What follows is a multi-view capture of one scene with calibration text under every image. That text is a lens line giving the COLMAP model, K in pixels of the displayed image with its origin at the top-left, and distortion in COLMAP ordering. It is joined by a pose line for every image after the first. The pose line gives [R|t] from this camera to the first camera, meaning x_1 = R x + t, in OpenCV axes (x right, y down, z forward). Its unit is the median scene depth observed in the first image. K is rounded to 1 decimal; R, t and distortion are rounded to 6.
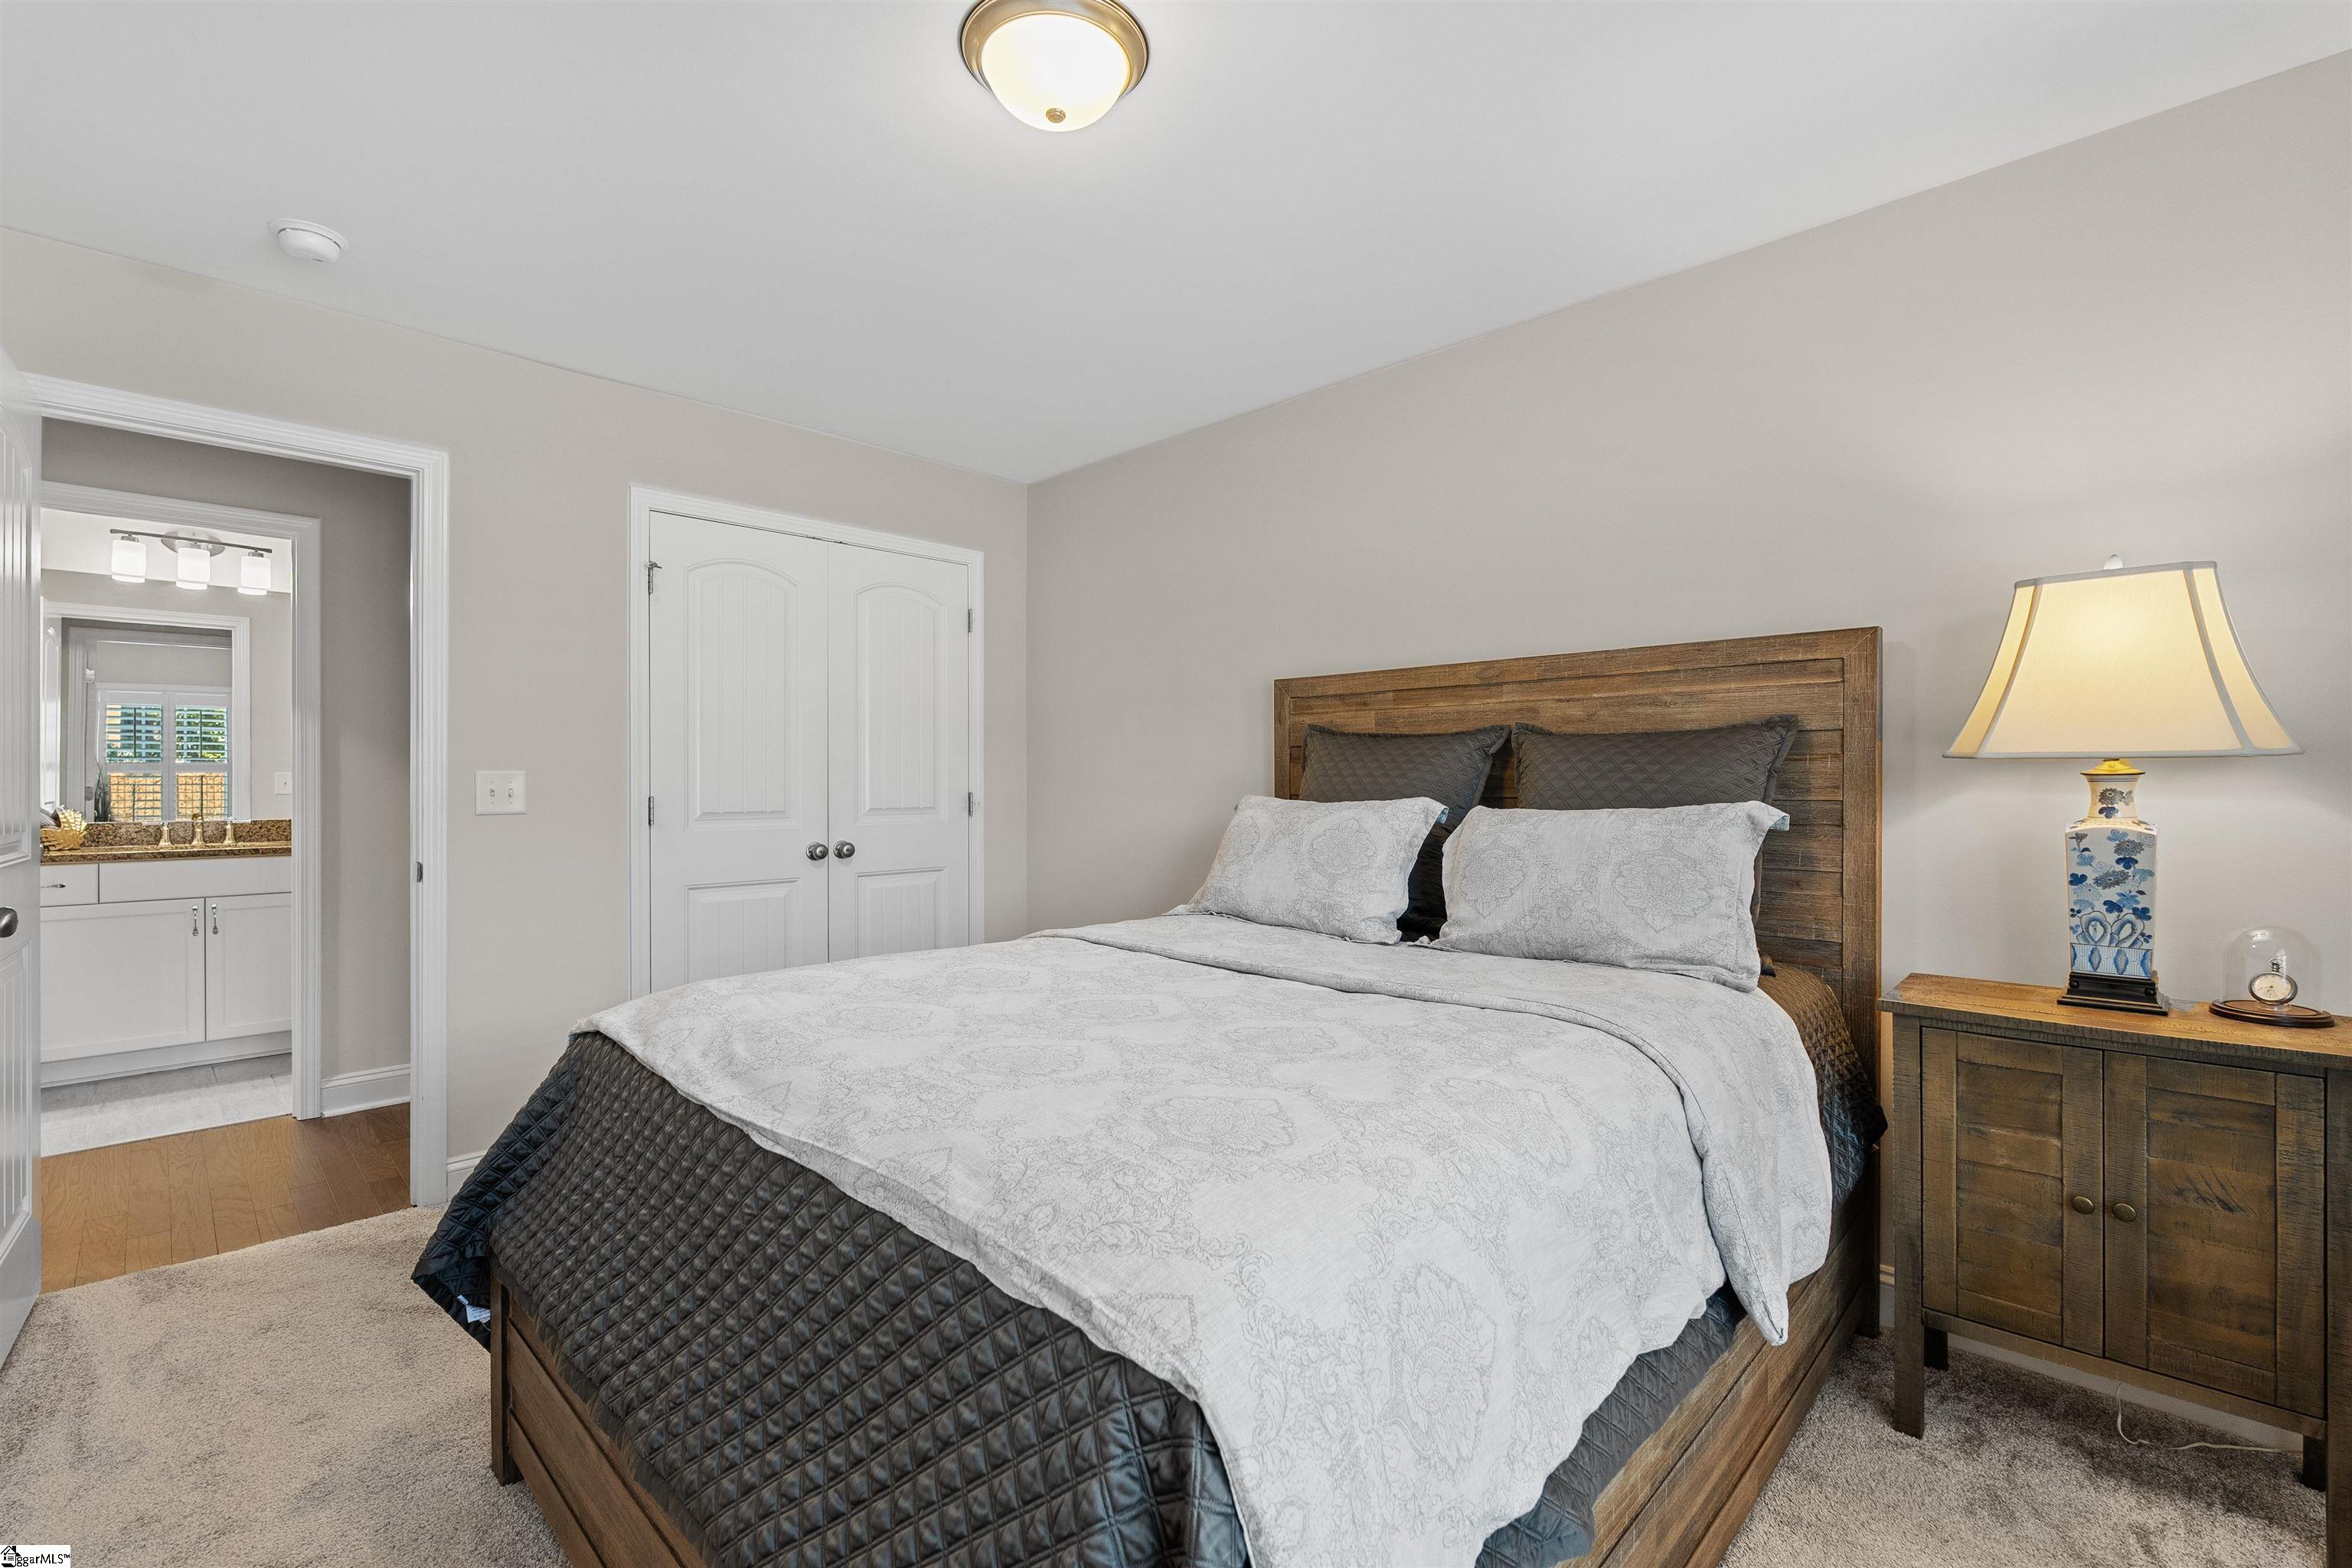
lens RADIAL K [[1029.5, 0, 1173.3], [0, 1029.5, 781.7], [0, 0, 1]] dist [-0.003462, -0.000307]
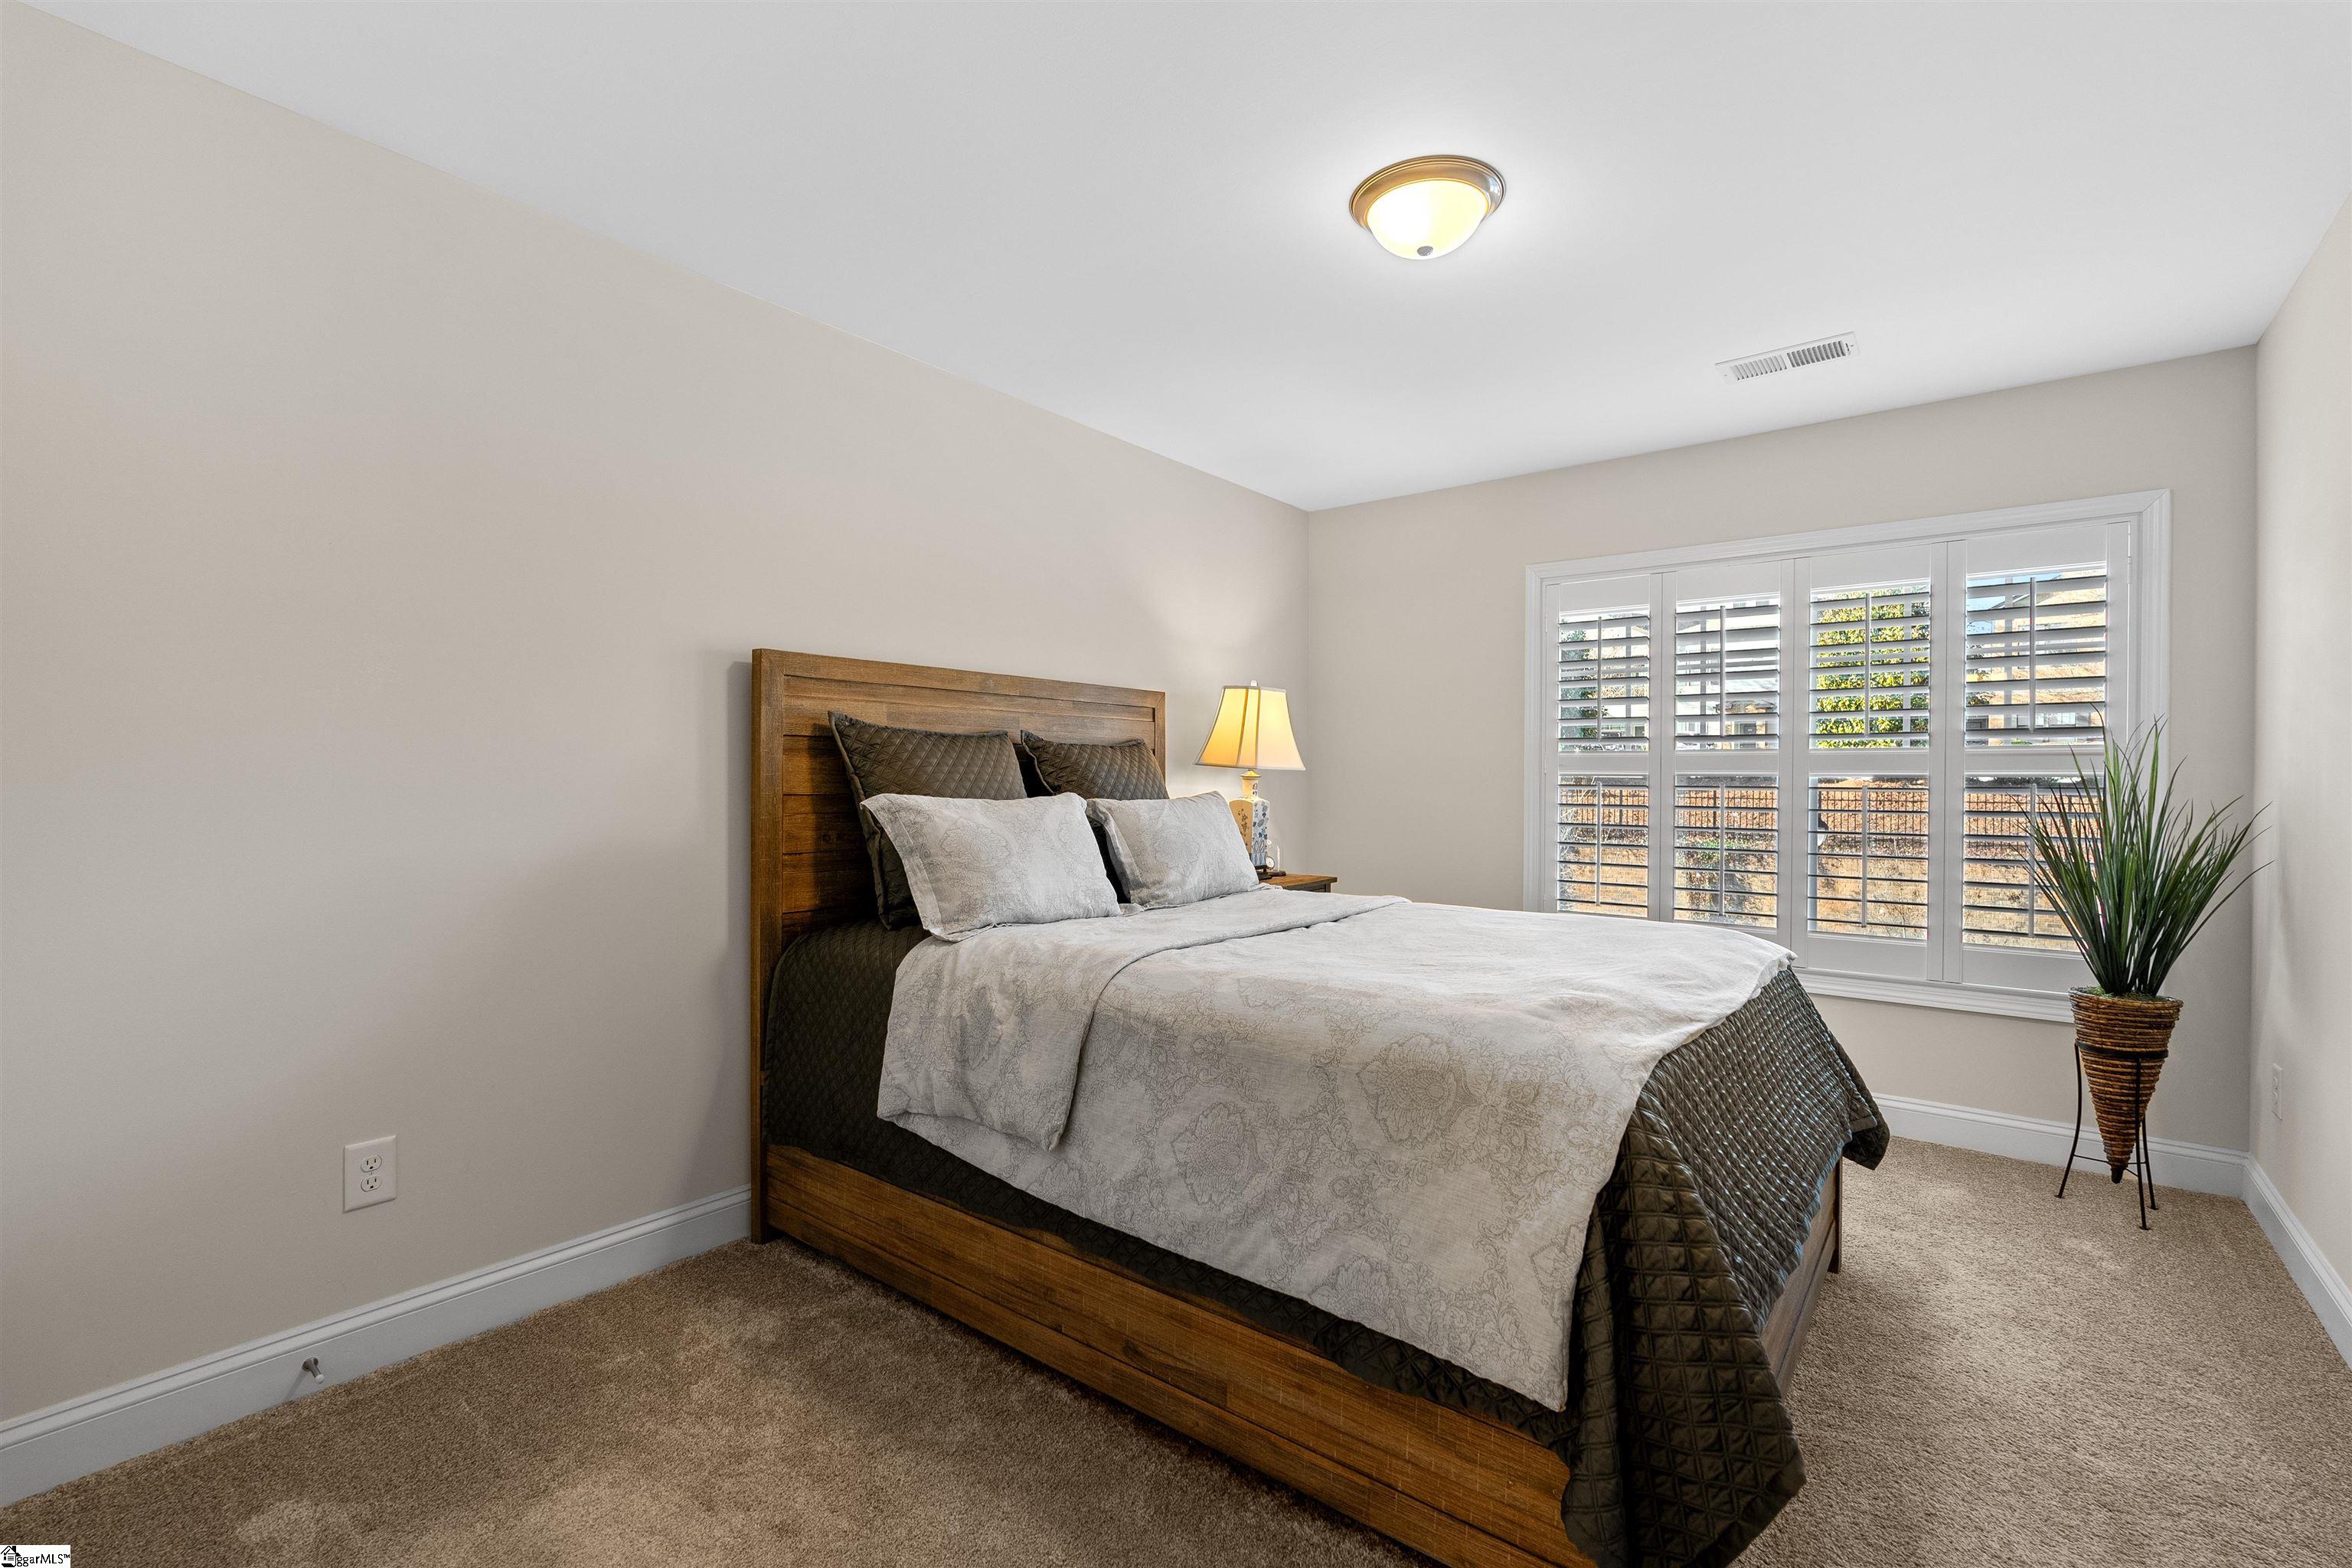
lens RADIAL K [[1029.5, 0, 1173.3], [0, 1029.5, 780.1], [0, 0, 1]] dist [-0.003462, -0.000307]
pose [[-0.097161, -0.004078, 0.995260, -0.981792], [-0.007322, 0.999967, 0.003382, -0.004084], [-0.995242, -0.006958, -0.097188, 1.048400]]
